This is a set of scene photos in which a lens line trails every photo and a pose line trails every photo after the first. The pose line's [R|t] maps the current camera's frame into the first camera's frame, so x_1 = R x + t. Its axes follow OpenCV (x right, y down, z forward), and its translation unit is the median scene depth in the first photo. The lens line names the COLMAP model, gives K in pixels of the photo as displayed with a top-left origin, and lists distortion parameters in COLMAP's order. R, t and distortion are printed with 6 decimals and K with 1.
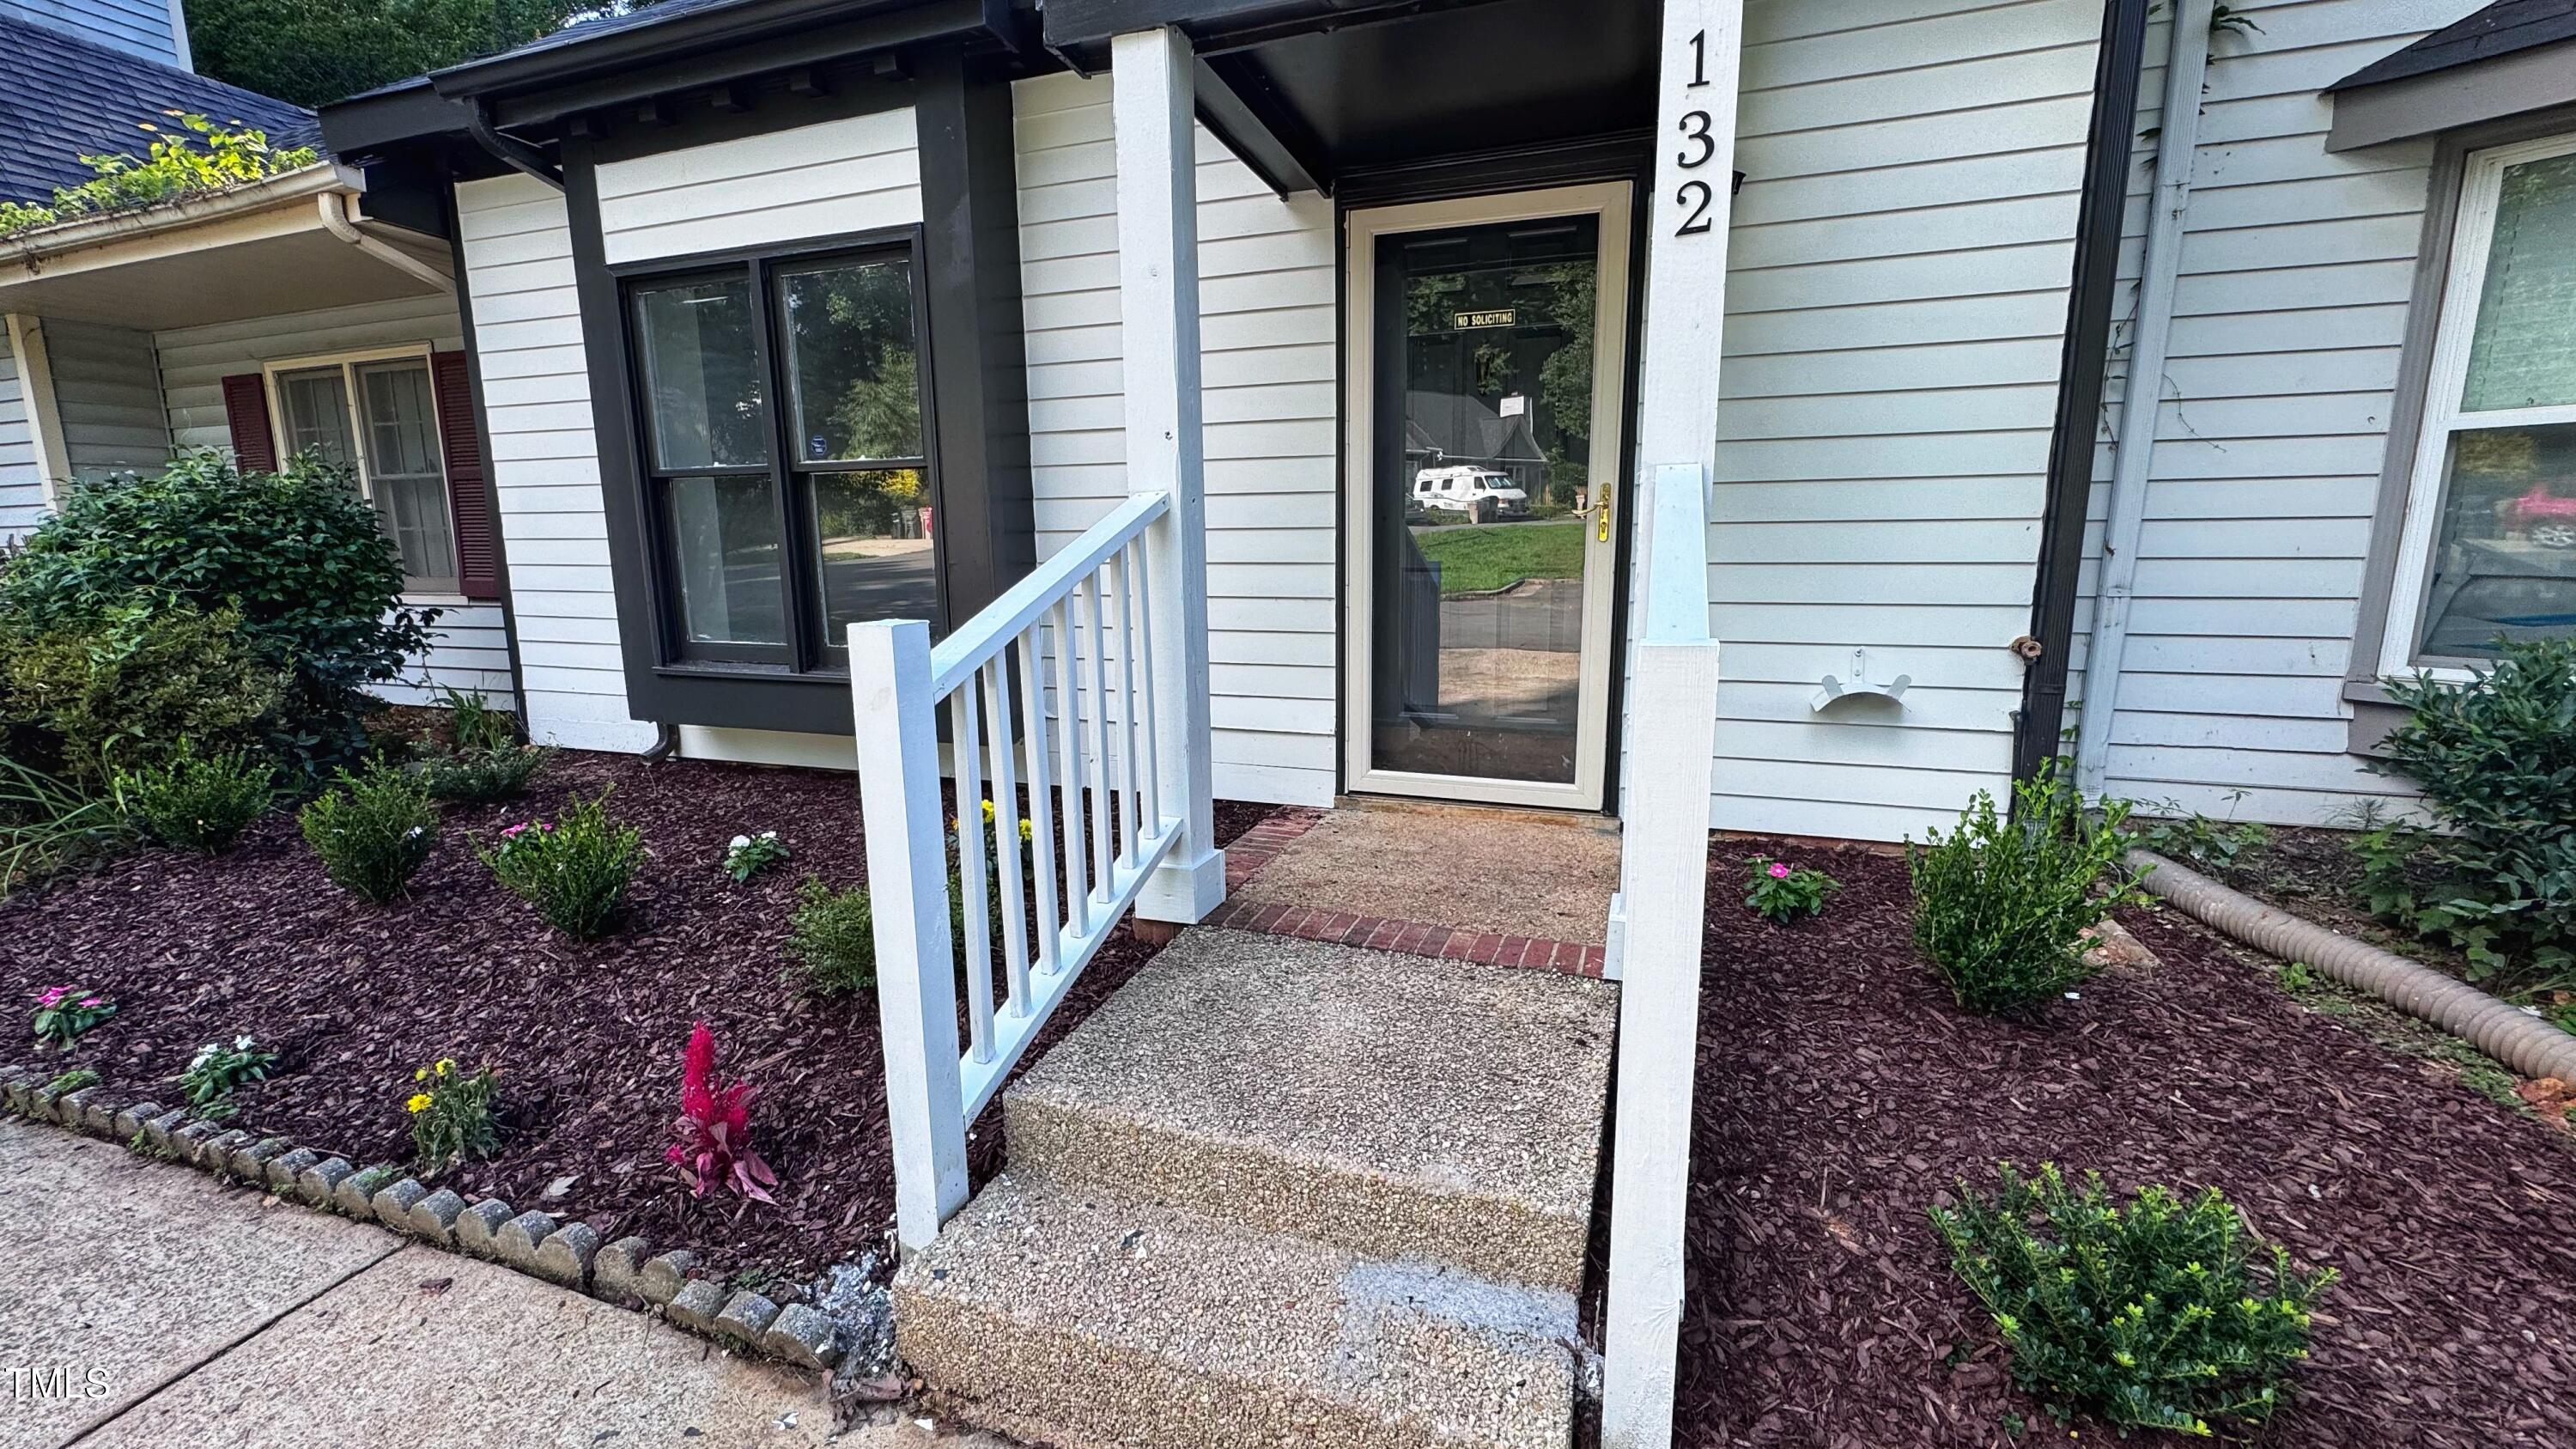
lens RADIAL K [[1035.0, 0, 1288.0], [0, 1035.0, 724.5], [0, 0, 1]] dist [-0.002462, -0.000087]
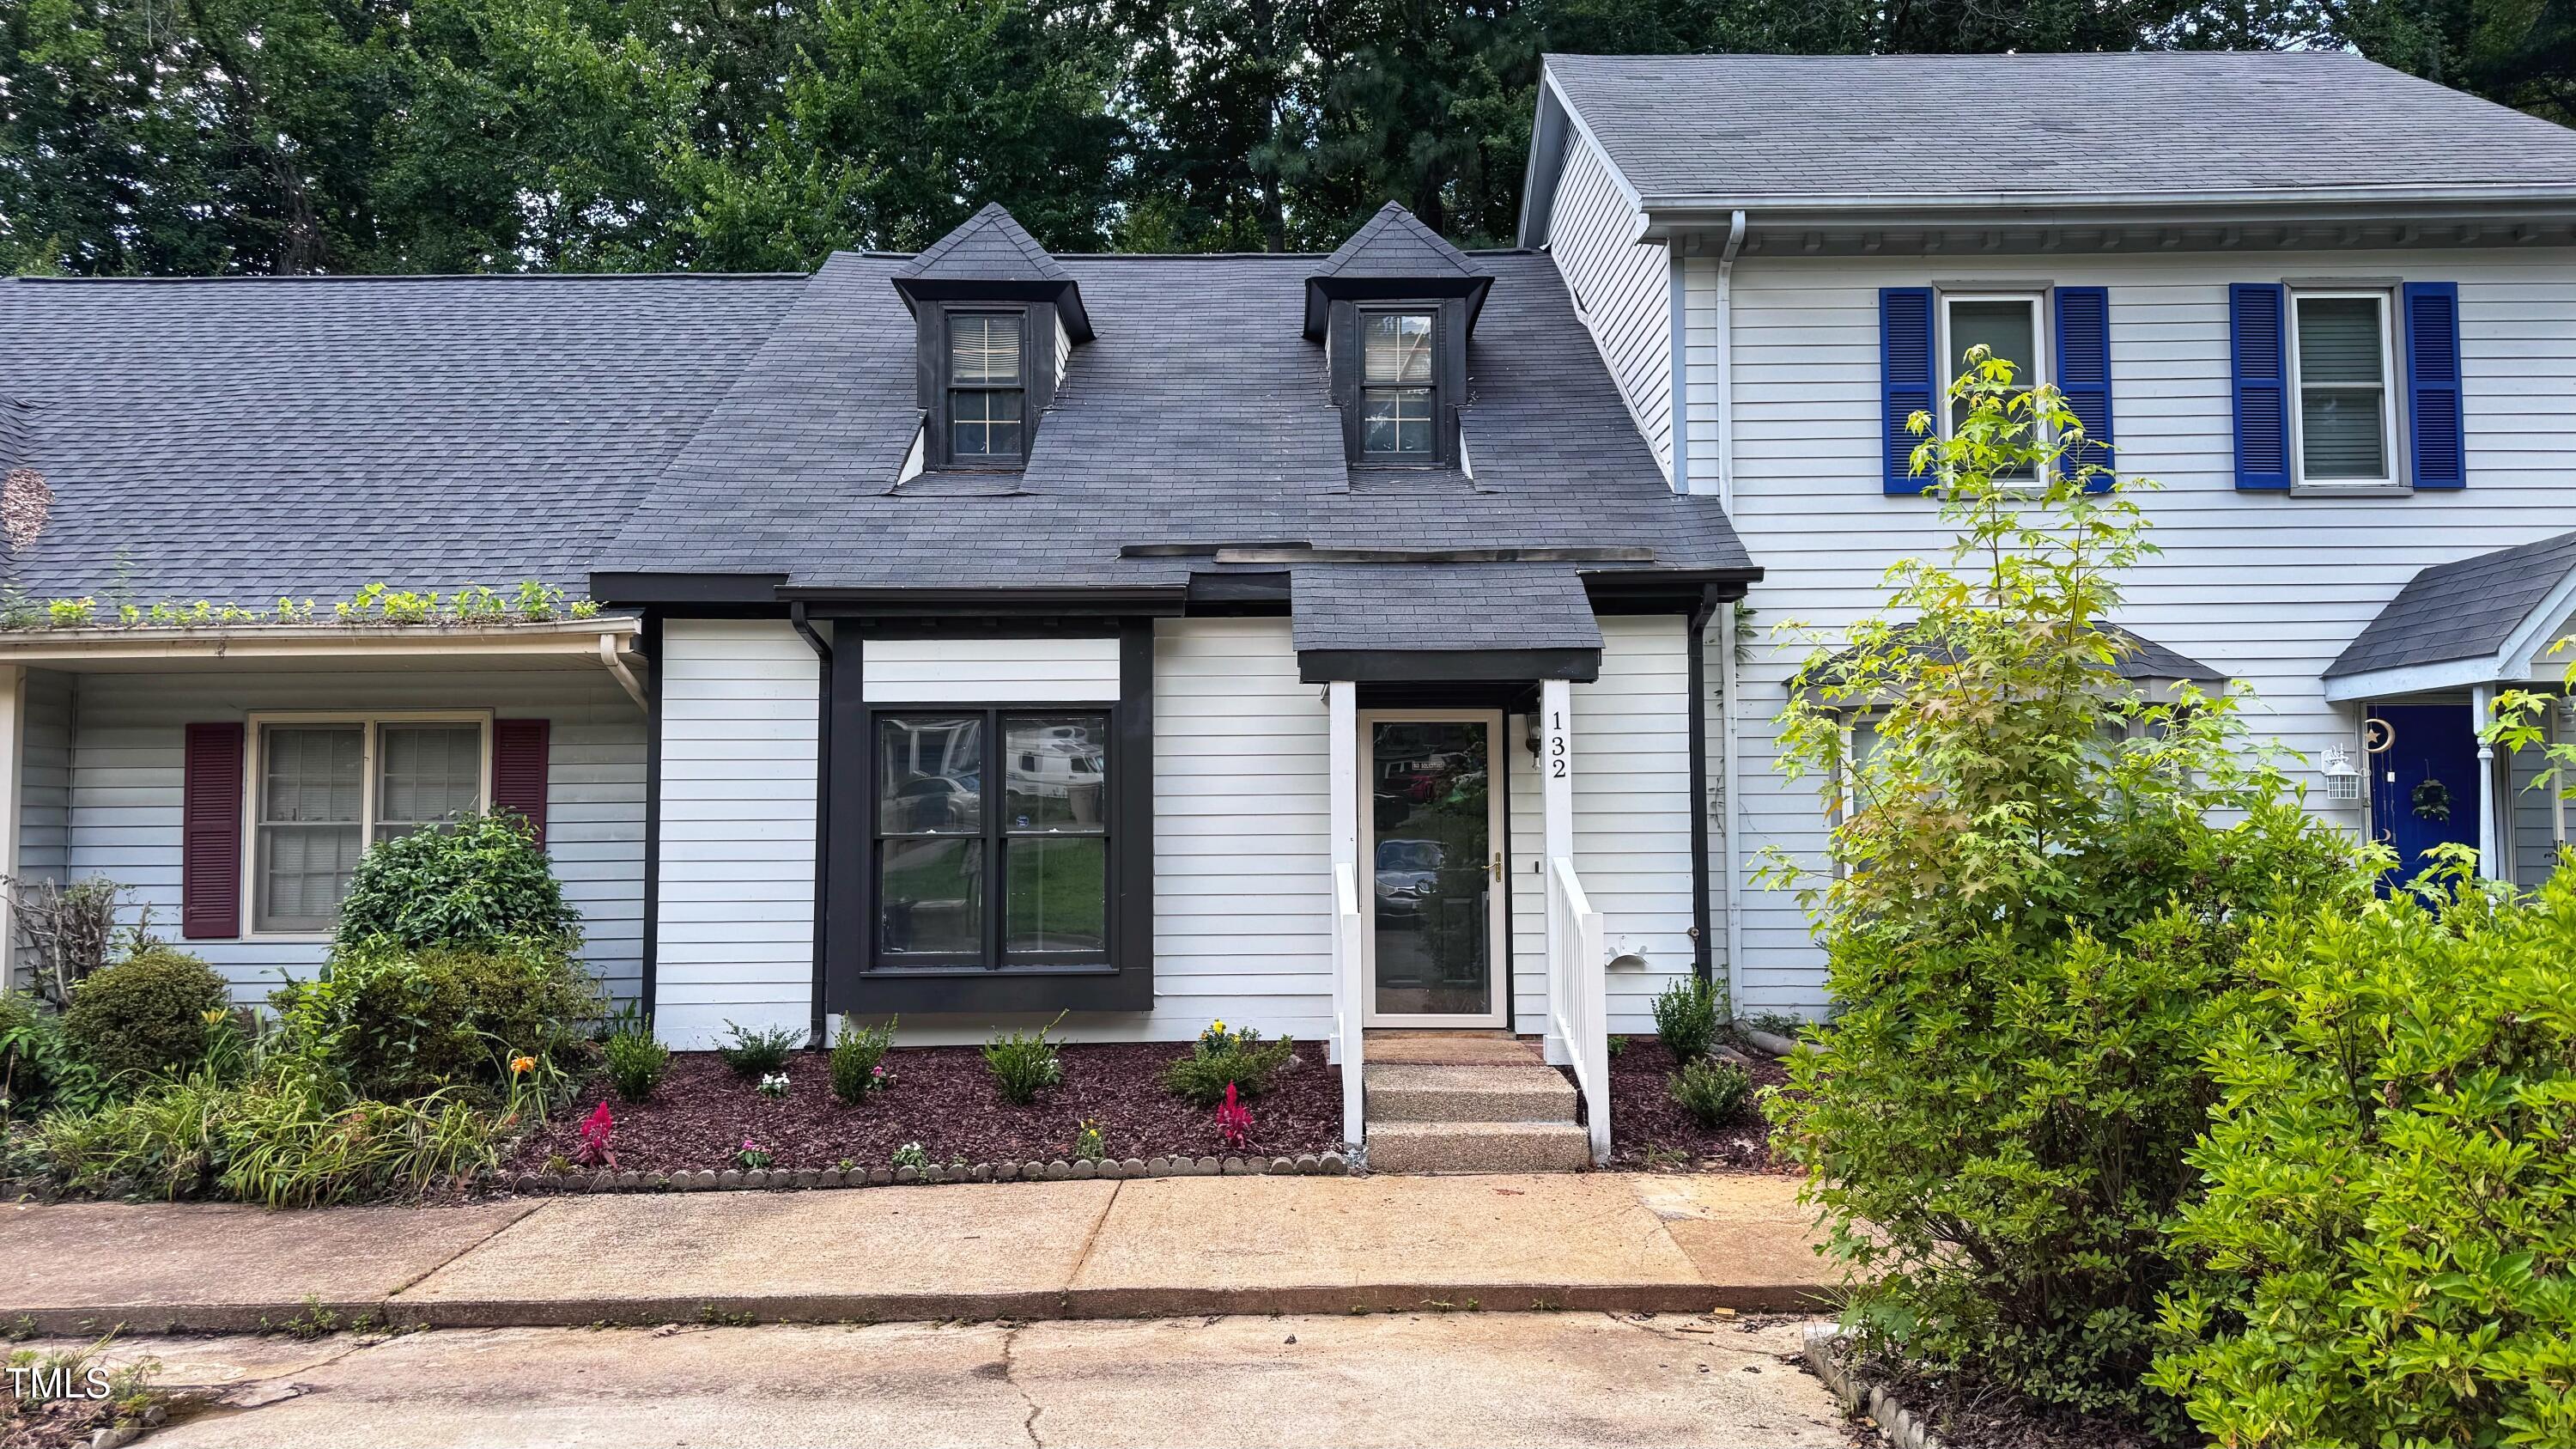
lens RADIAL K [[1637.5, 0, 1321.2], [0, 1637.5, 738.2], [0, 0, 1]] dist [0.081795, -0.087440]
pose [[0.939601, 0.024991, 0.341358, -0.965518], [0.056280, 0.972475, -0.226108, 0.213608], [-0.337613, 0.231663, 0.912332, -1.590558]]
